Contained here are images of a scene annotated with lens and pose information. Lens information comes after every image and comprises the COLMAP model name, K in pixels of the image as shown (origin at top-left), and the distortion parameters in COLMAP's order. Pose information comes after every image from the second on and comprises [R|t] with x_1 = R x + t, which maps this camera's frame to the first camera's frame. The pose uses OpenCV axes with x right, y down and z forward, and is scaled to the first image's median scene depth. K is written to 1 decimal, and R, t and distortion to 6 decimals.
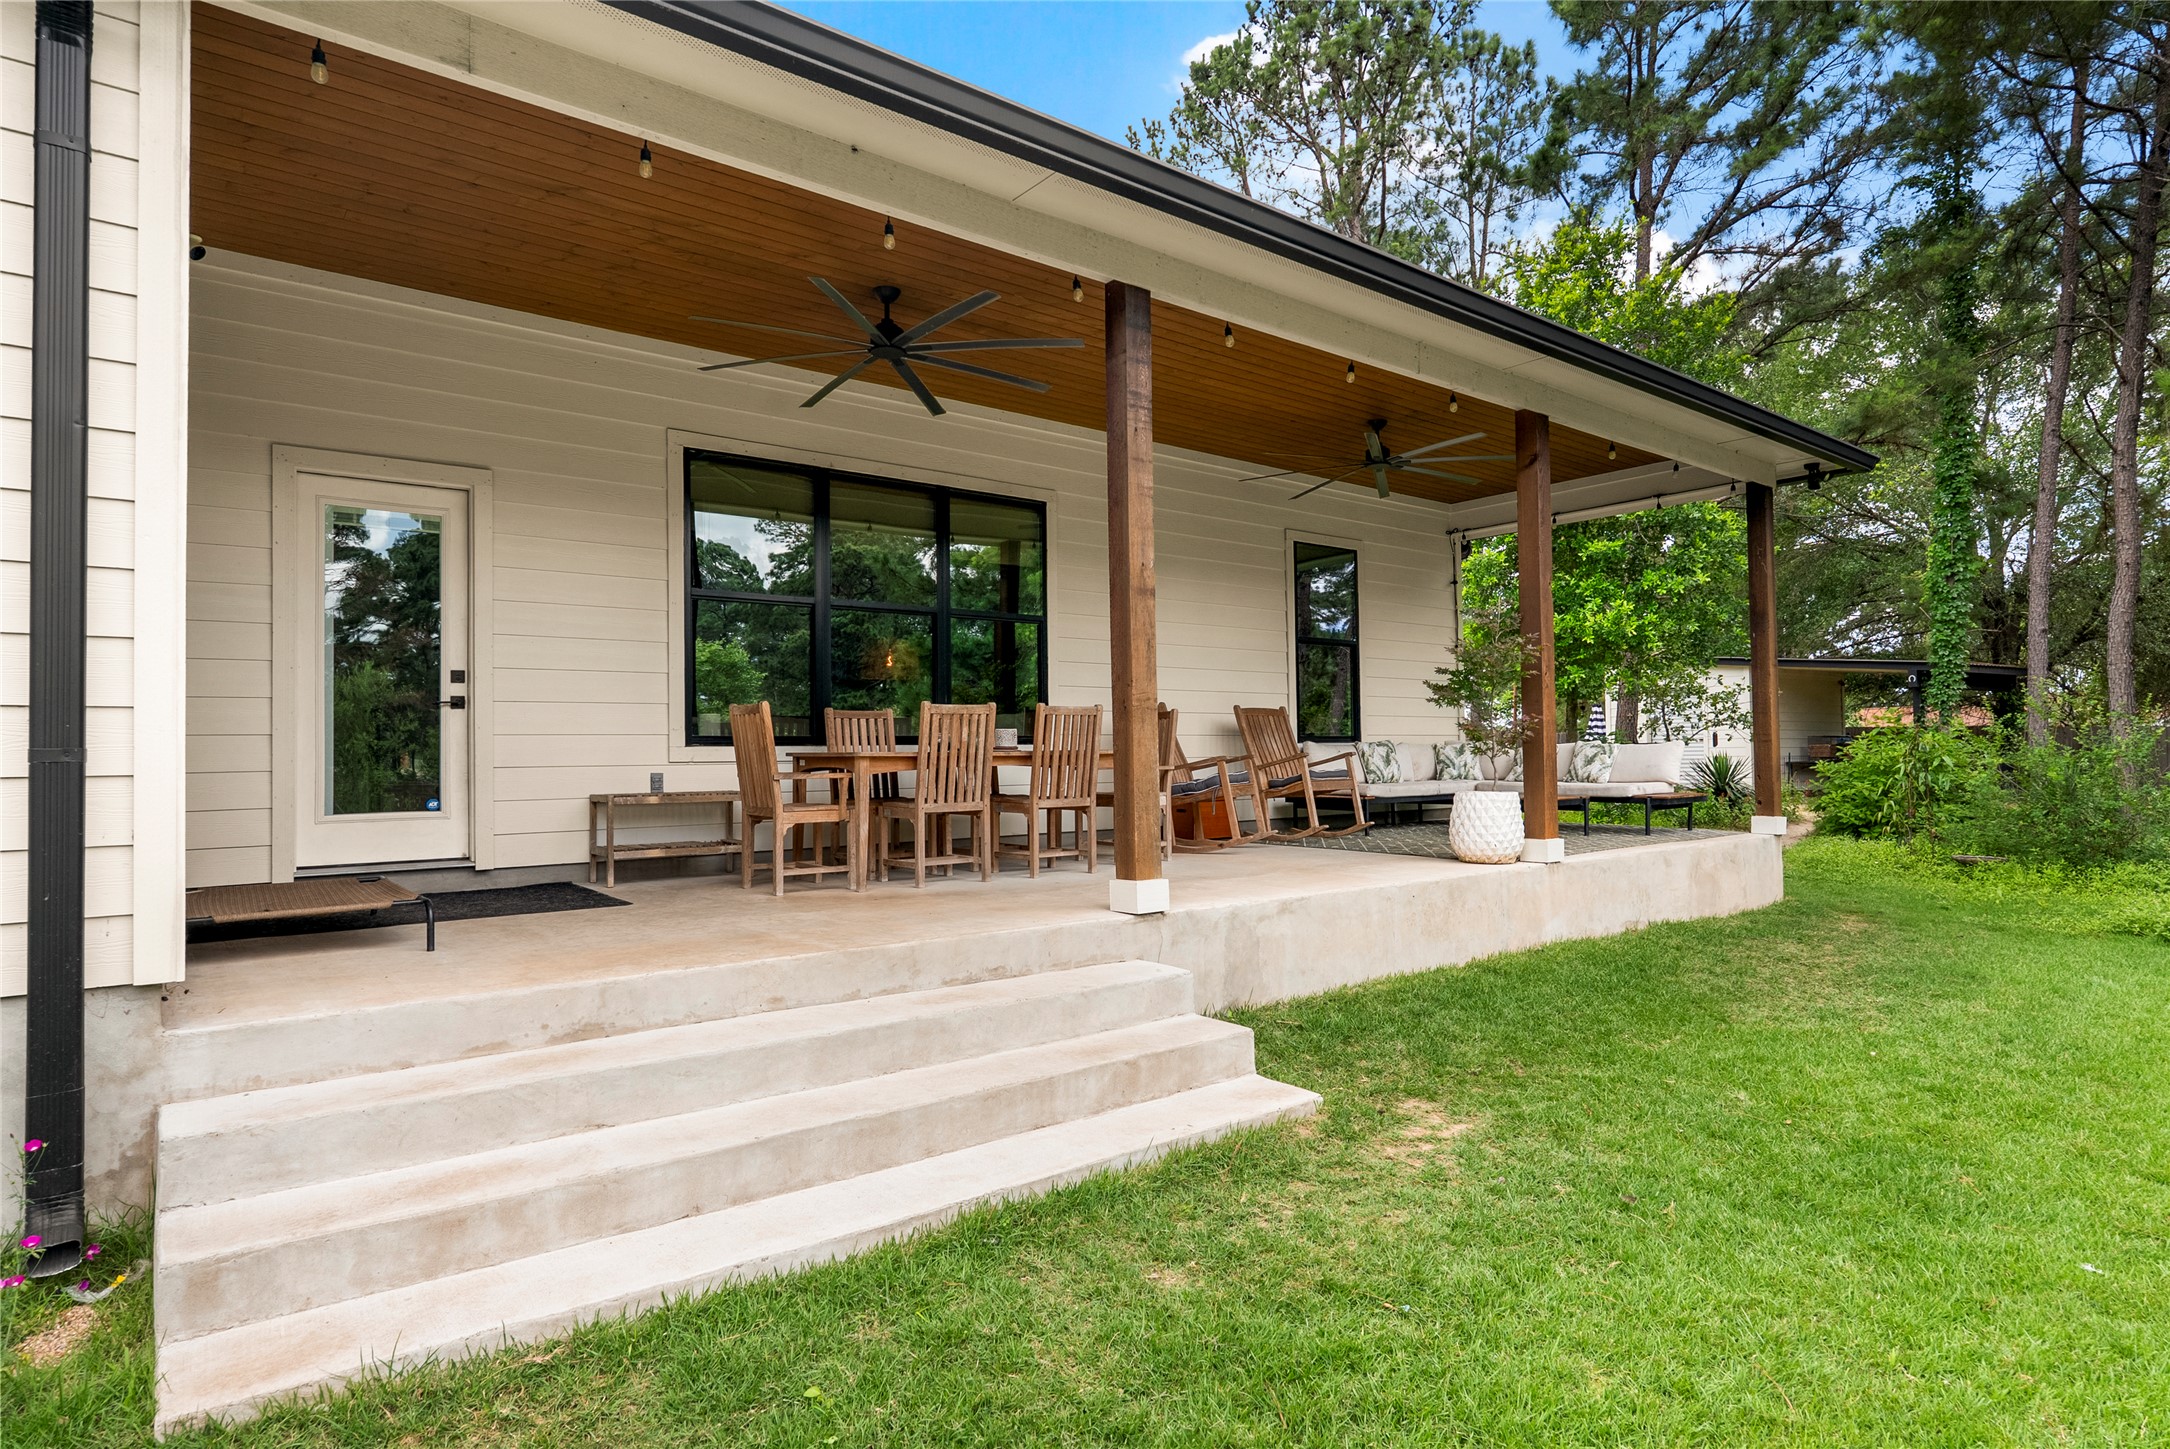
lens RADIAL K [[1178.4, 0, 1085.0], [0, 1178.4, 724.5], [0, 0, 1]] dist [0.000570, -0.000115]
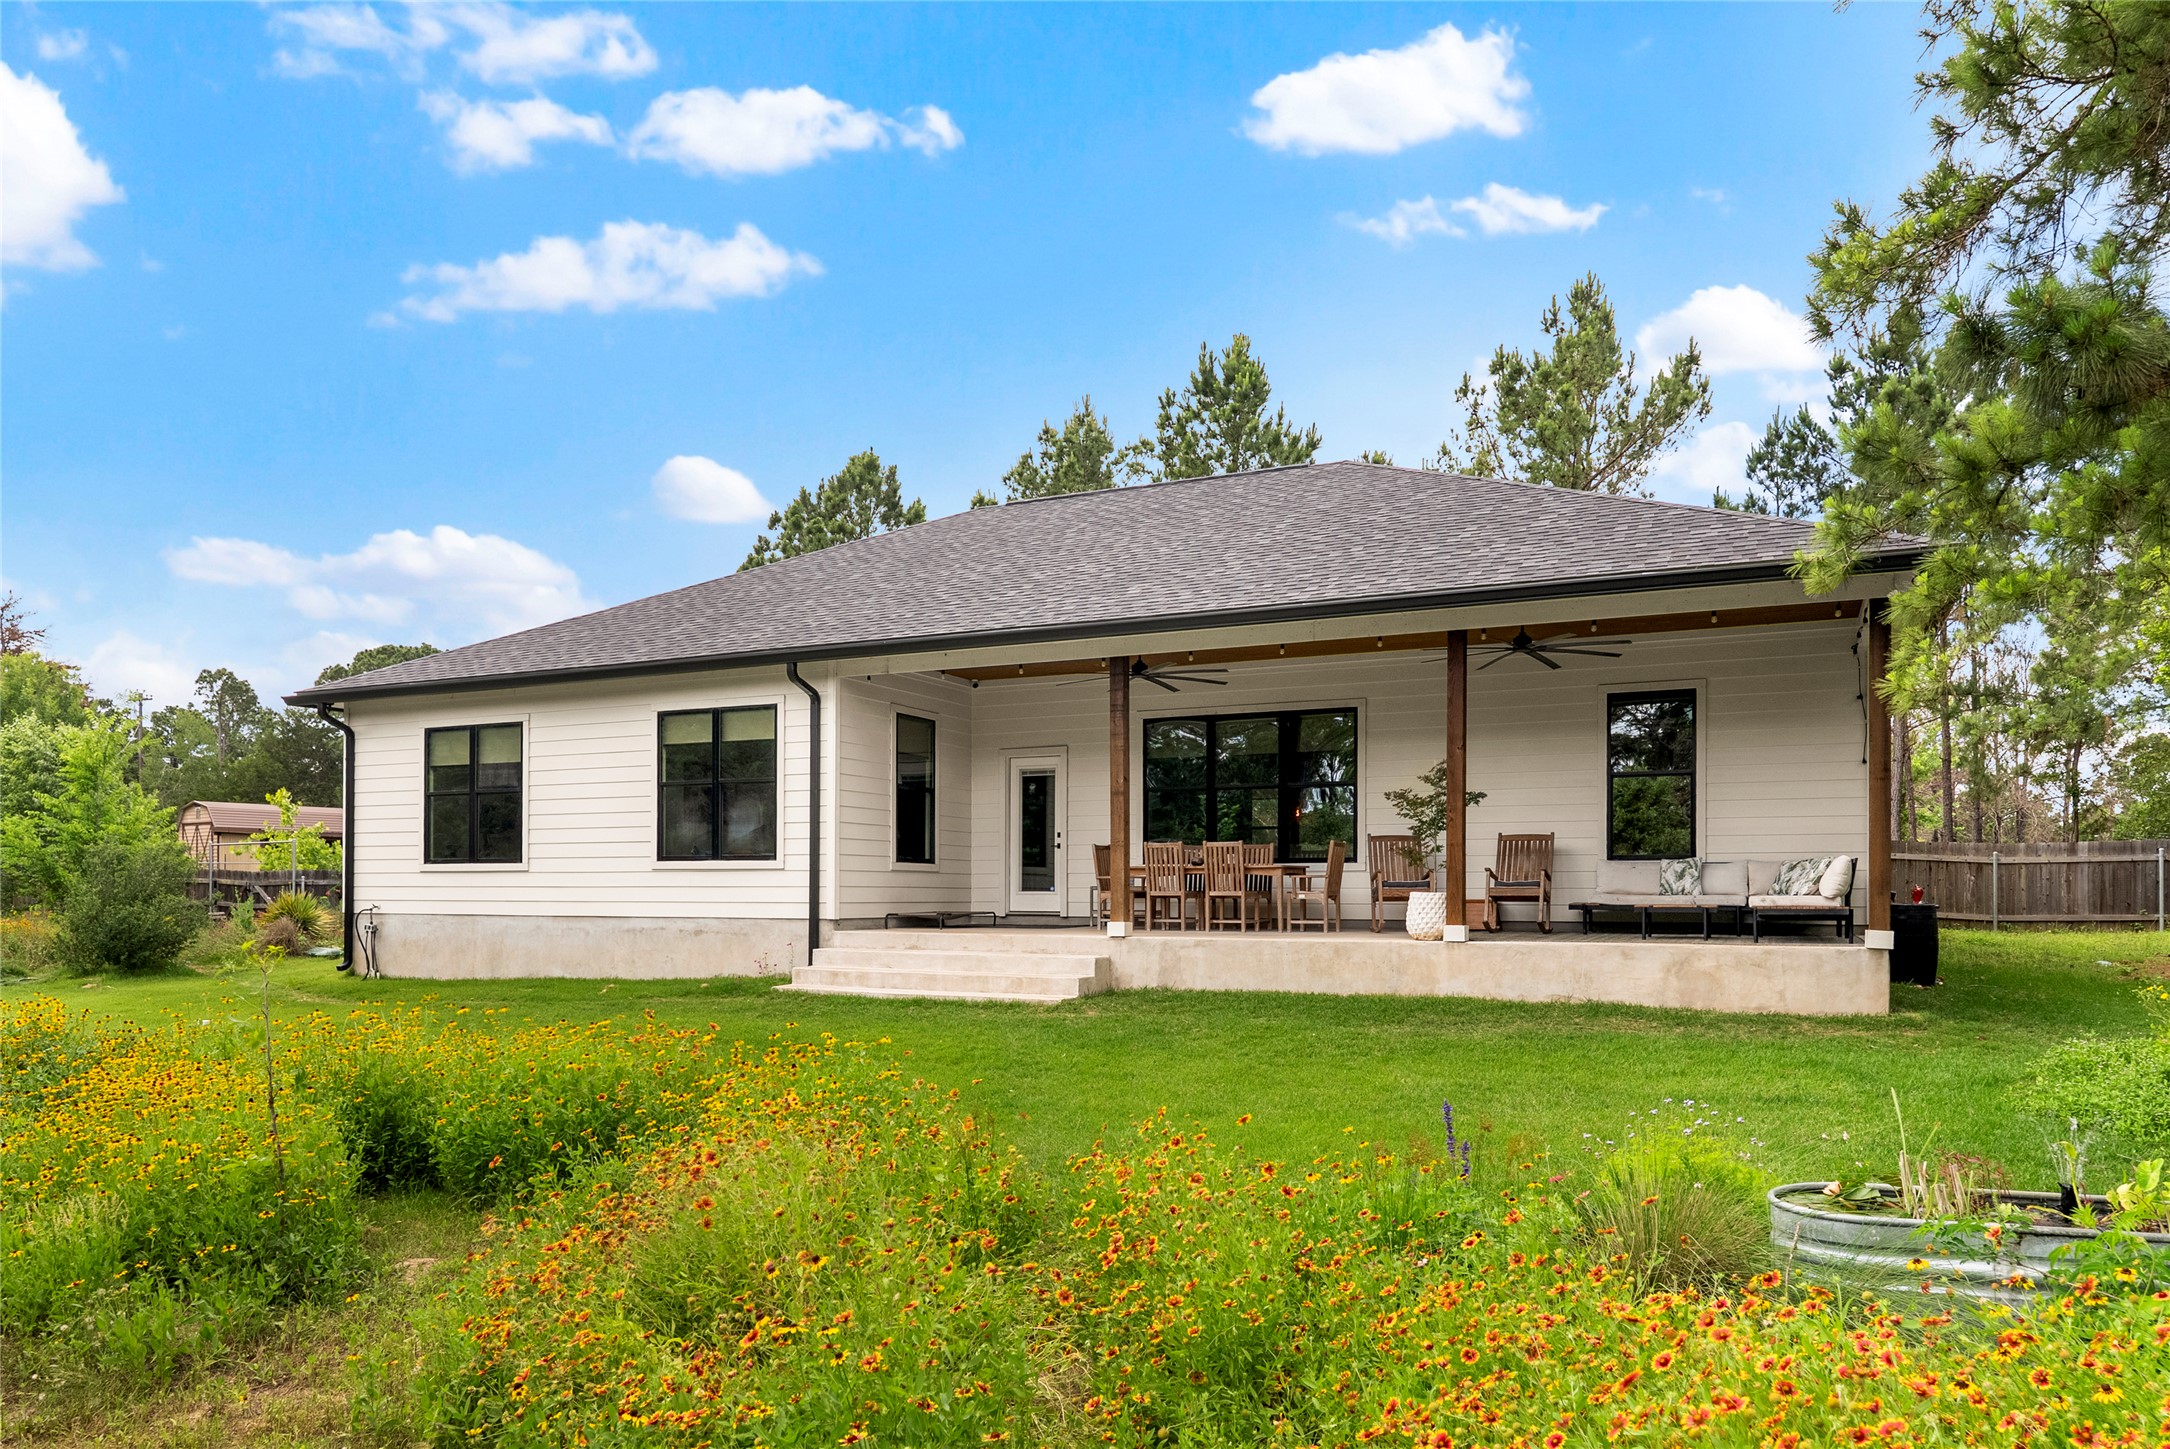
lens RADIAL K [[1468.7, 0, 1085.0], [0, 1468.7, 724.5], [0, 0, 1]] dist [-0.009355, 0.000800]
pose [[0.425938, -0.094601, -0.899793, 1.248267], [0.012995, 0.995056, -0.098465, 0.016129], [0.904659, 0.030247, 0.425061, -0.123278]]
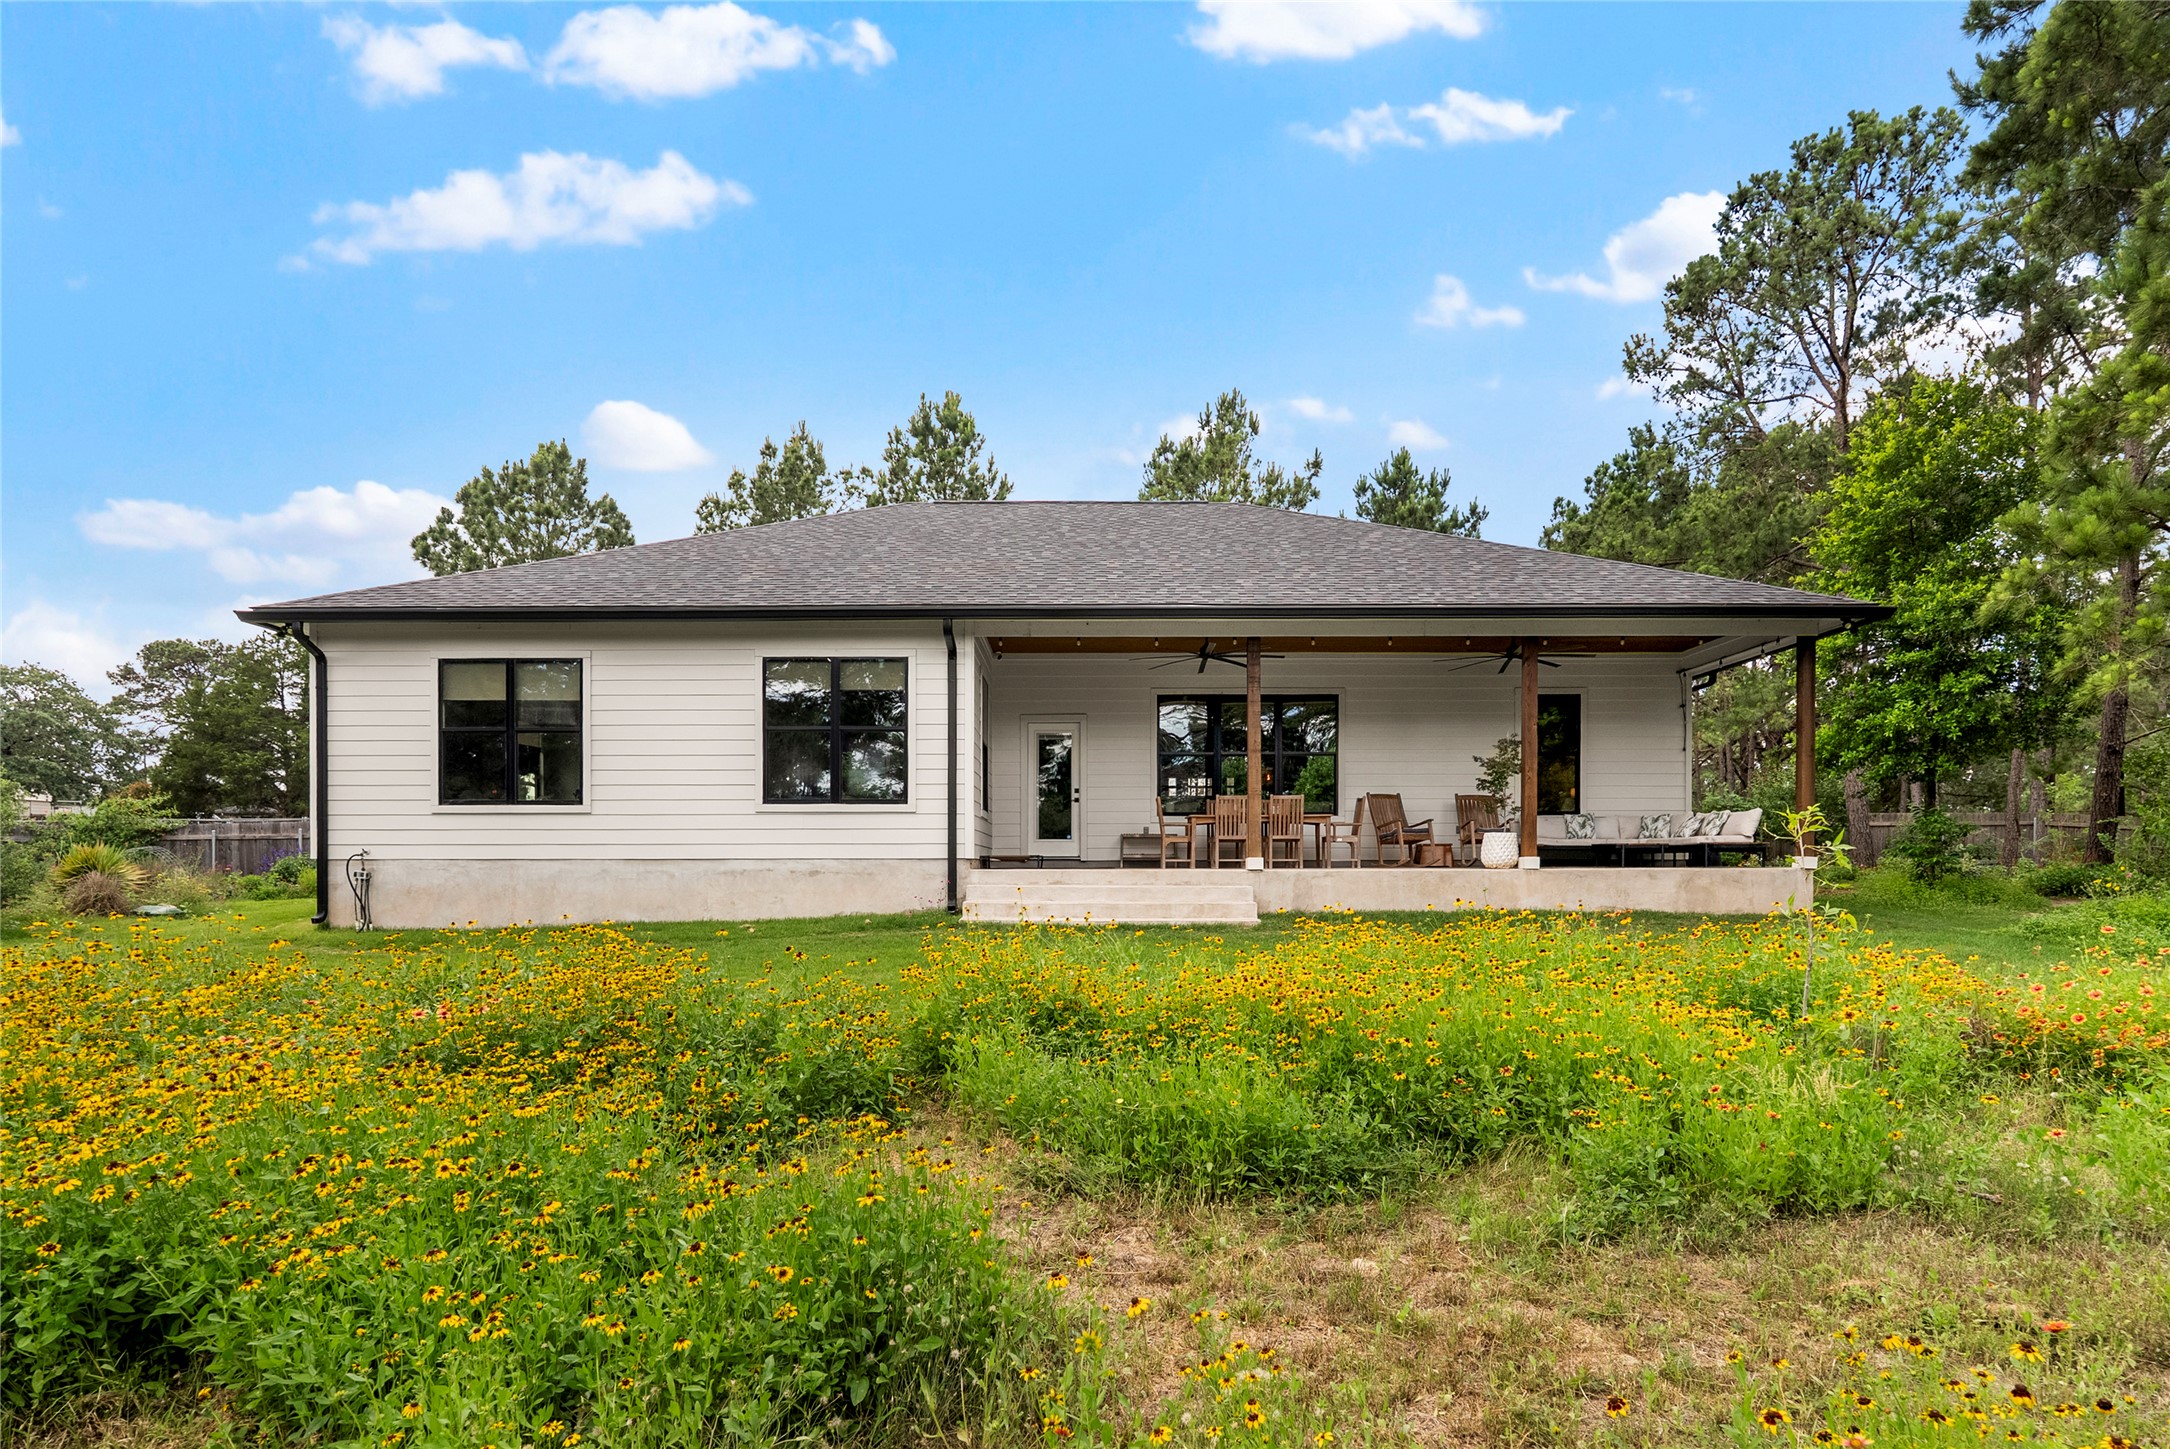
lens RADIAL K [[1111.7, 0, 1072.8], [0, 1111.7, 841.9], [0, 0, 1]] dist [0.001479, 0.000149]
pose [[0.781328, -0.002154, -0.624116, 0.641517], [0.007540, 0.999954, 0.005989, 0.037240], [0.624075, -0.009385, 0.781308, -0.612551]]
